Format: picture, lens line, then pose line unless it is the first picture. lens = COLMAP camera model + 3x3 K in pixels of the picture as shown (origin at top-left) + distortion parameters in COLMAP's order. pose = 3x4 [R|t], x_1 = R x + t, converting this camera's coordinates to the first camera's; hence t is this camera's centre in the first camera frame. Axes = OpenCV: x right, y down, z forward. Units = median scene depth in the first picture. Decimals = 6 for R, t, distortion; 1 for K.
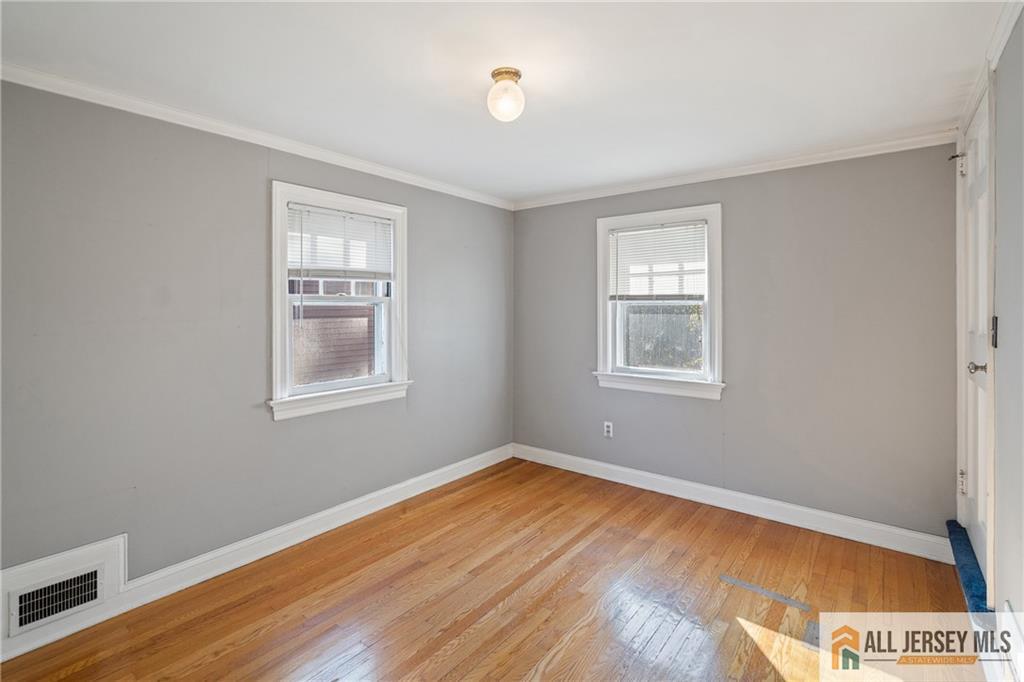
lens RADIAL K [[472.6, 0, 514.5], [0, 472.6, 308.9], [0, 0, 1]] dist [-0.004543, 0.000750]
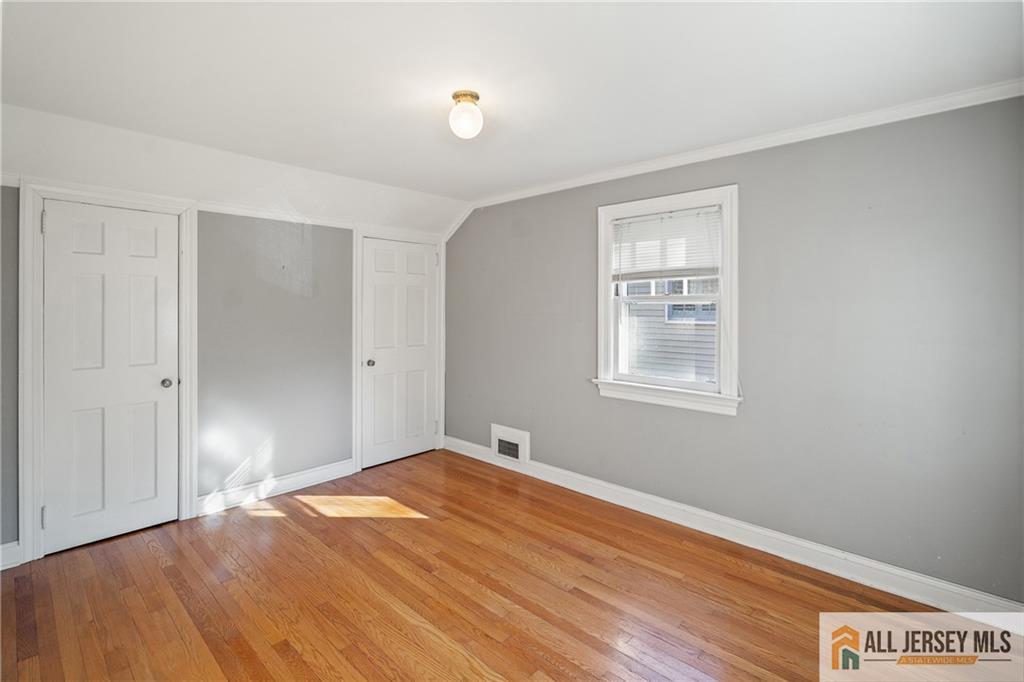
lens RADIAL K [[472.6, 0, 515.1], [0, 472.6, 308.2], [0, 0, 1]] dist [-0.004543, 0.000750]
pose [[-0.082469, 0.008326, -0.996559, 0.718016], [-0.001420, 0.999963, 0.008472, -0.008856], [0.996593, 0.002114, -0.082454, 0.805496]]
